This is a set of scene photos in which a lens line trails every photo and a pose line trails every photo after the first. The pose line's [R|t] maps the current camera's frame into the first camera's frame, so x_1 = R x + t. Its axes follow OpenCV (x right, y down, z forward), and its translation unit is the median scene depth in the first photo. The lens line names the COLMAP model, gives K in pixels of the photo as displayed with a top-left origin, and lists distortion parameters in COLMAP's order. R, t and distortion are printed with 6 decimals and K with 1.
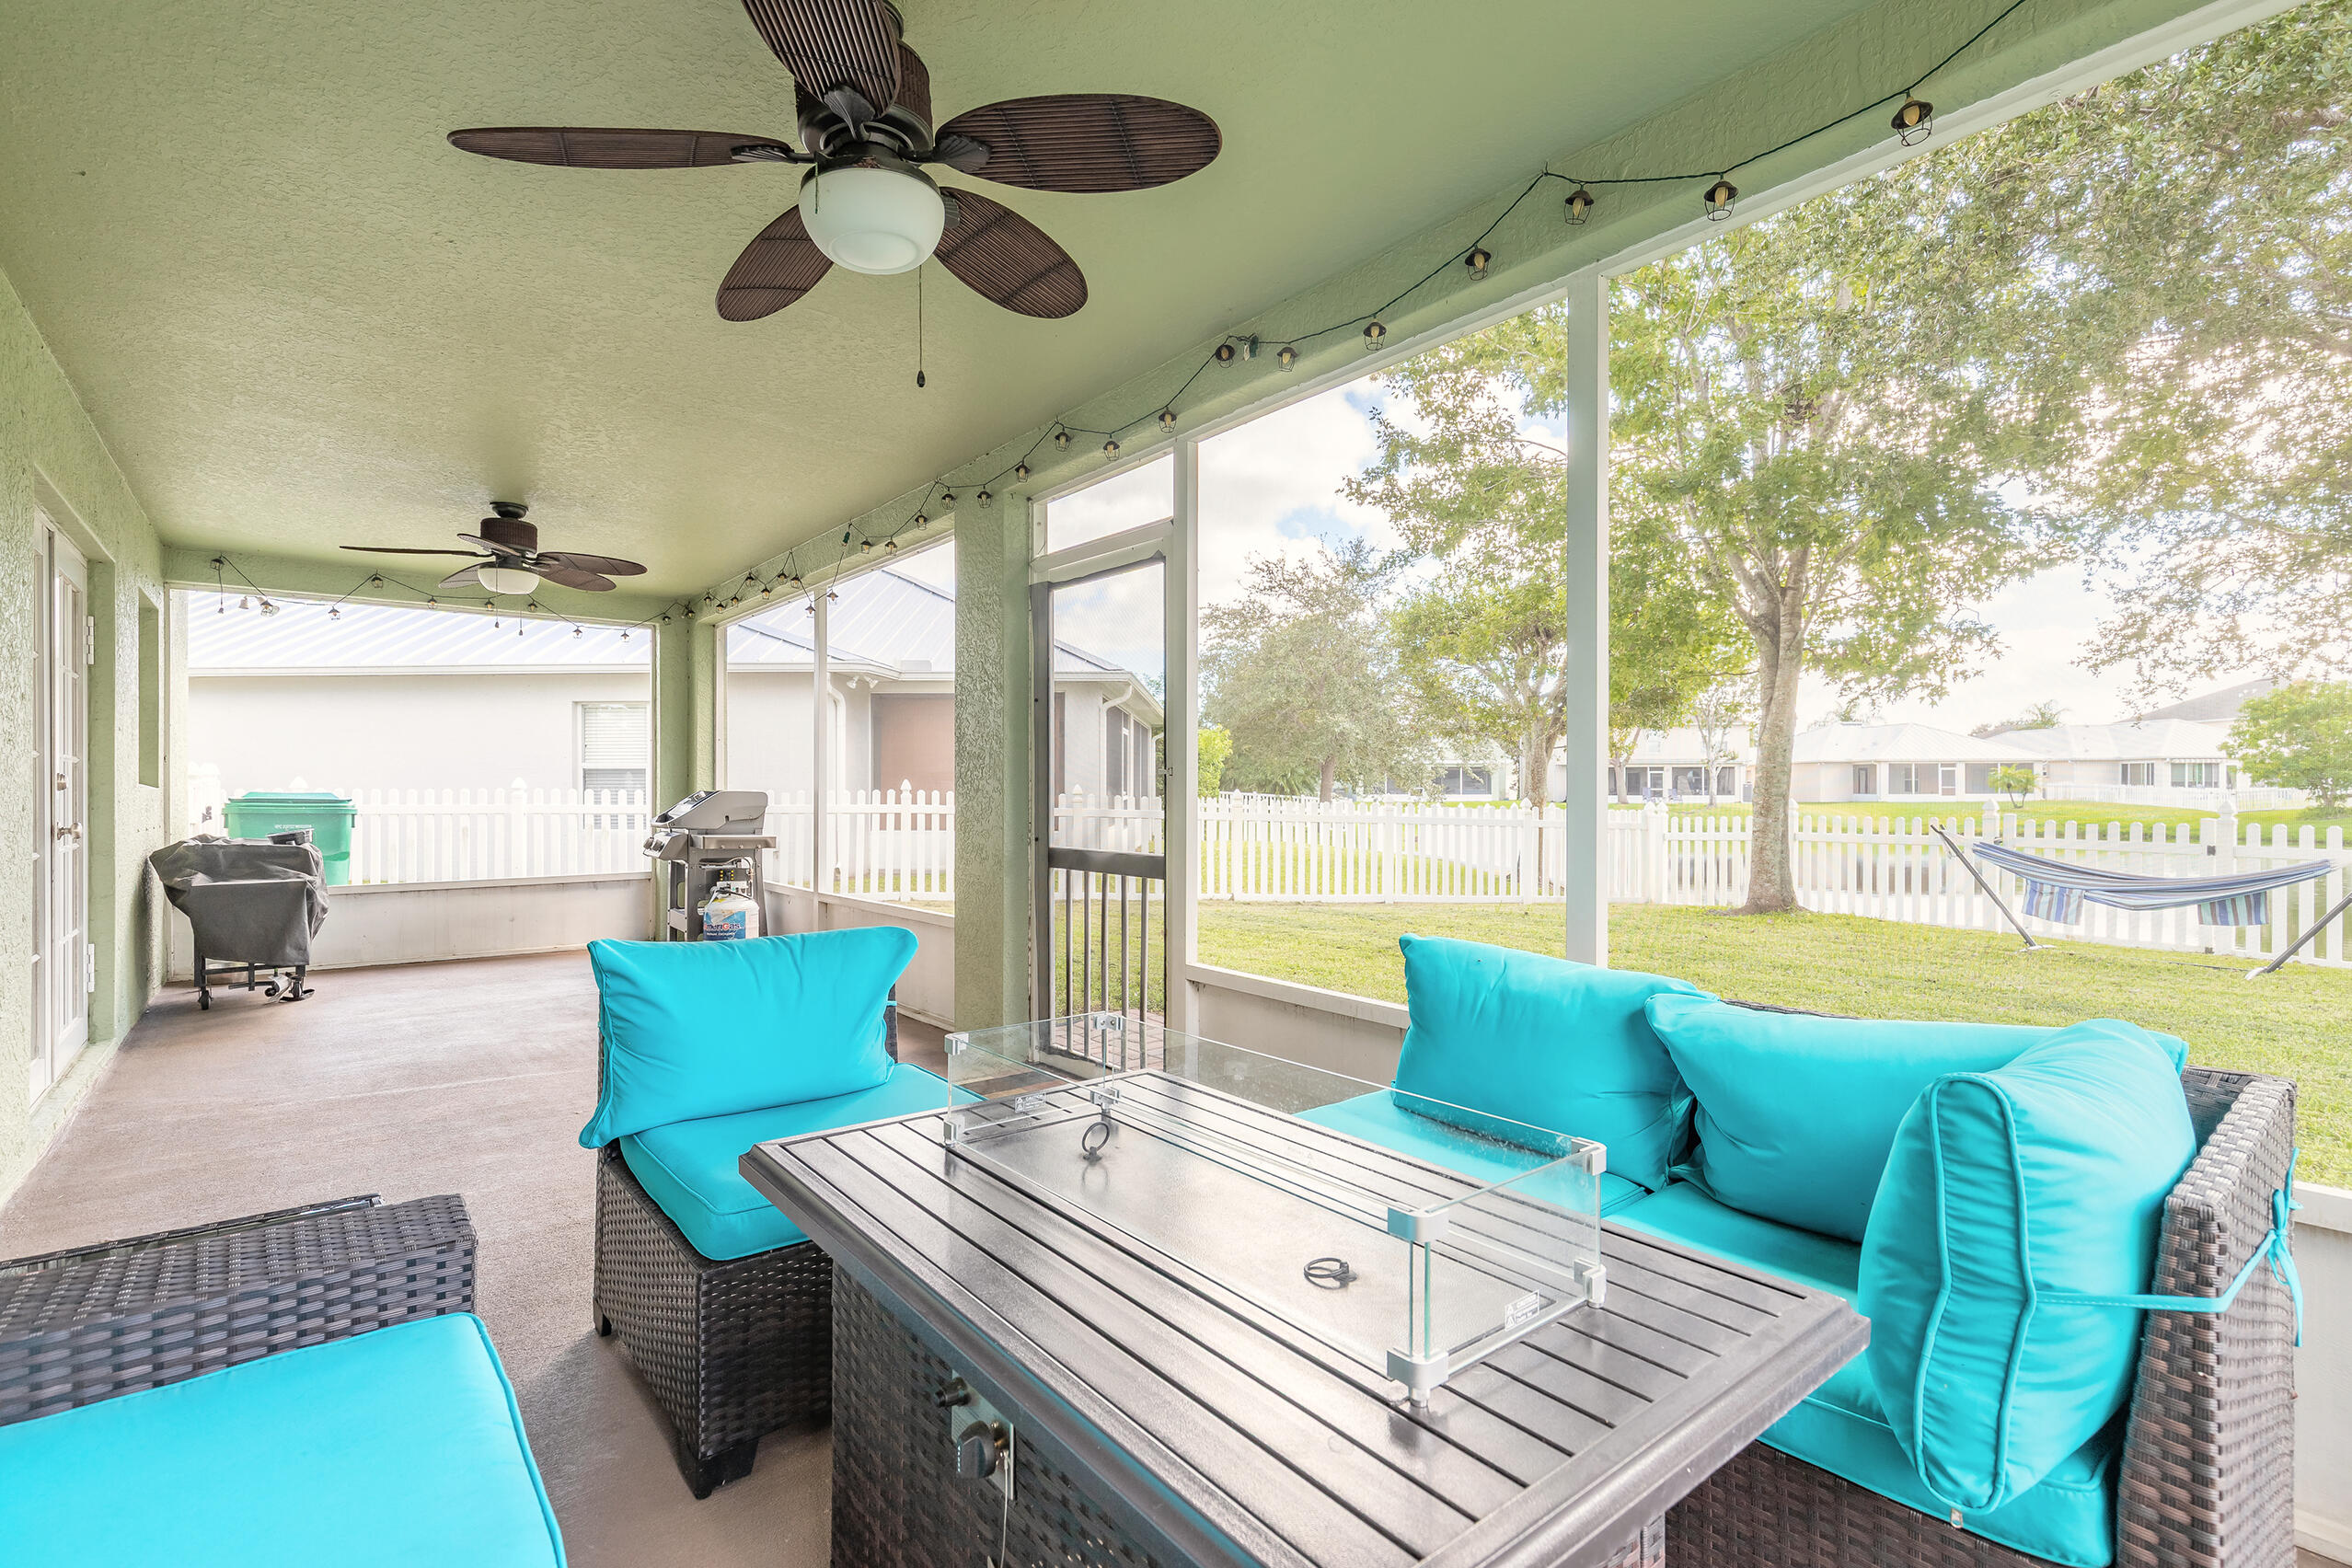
lens RADIAL K [[1063.7, 0, 1195.1], [0, 1063.7, 787.6], [0, 0, 1]] dist [0.010725, -0.002737]
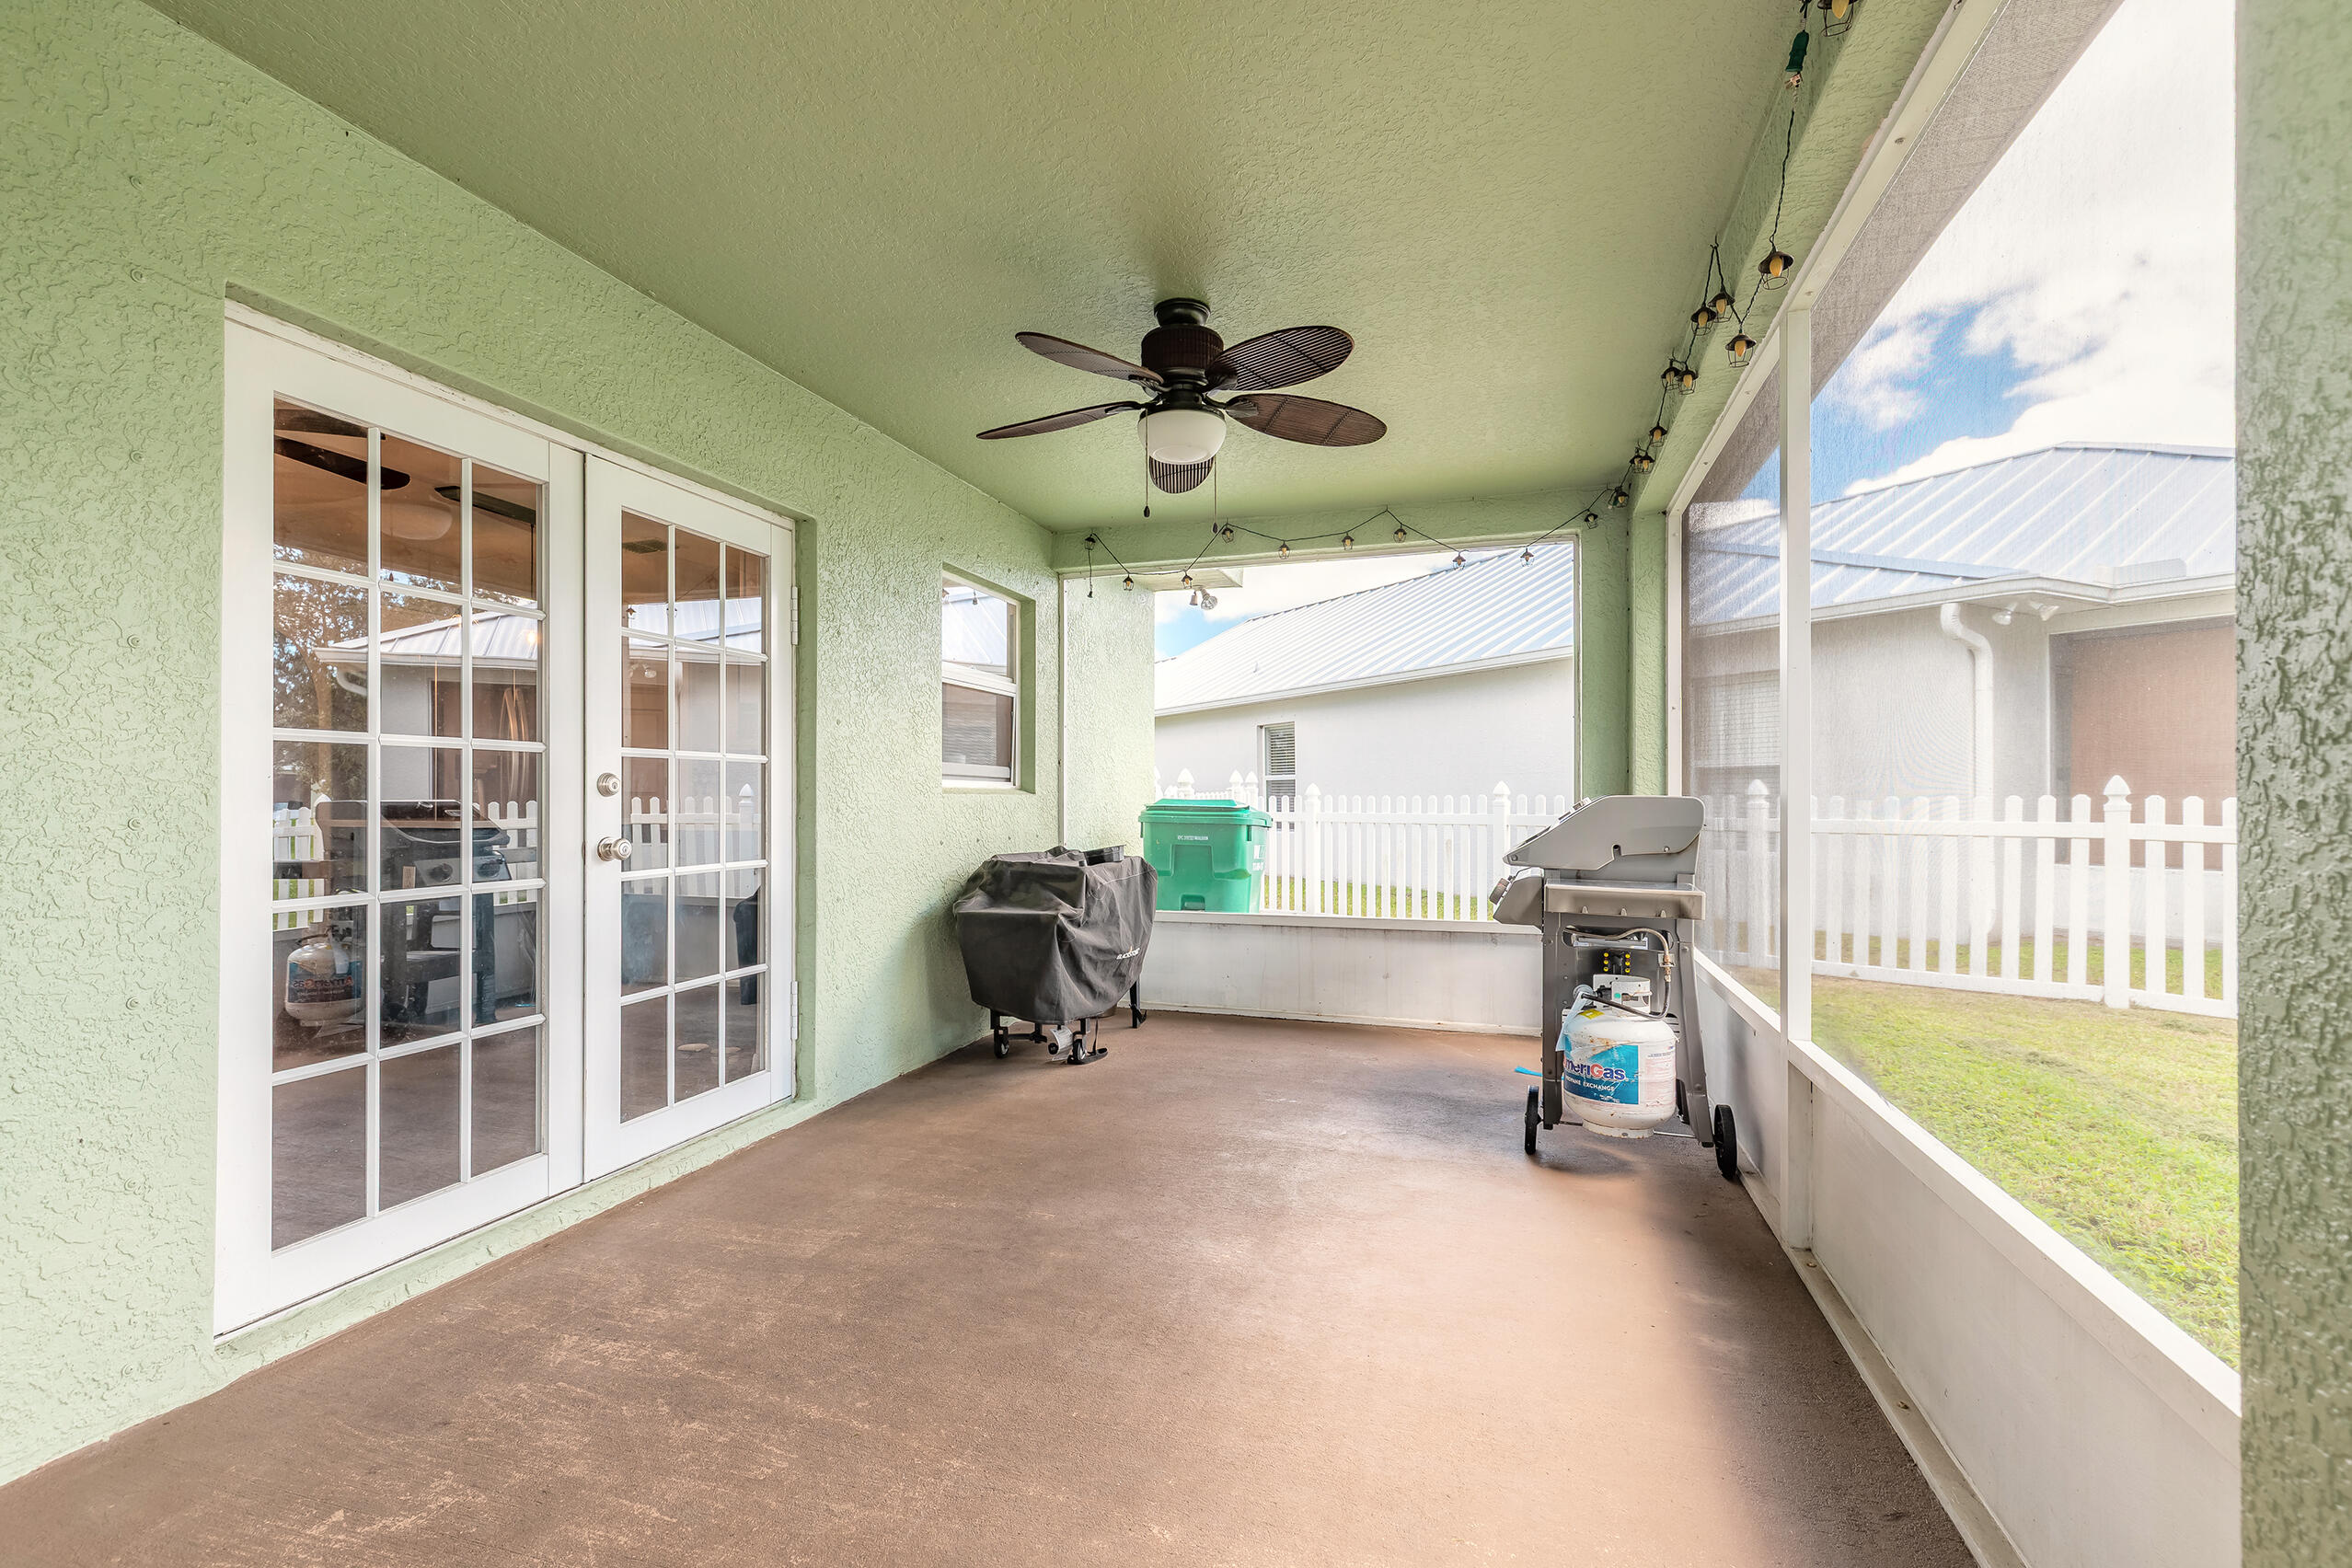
lens RADIAL K [[1063.7, 0, 1185.1], [0, 1063.7, 794.7], [0, 0, 1]] dist [0.010725, -0.002737]
pose [[0.537552, -0.003012, -0.843225, -0.070534], [0.002729, 0.999995, -0.001832, 0.001610], [0.843226, -0.001316, 0.537557, 0.320603]]
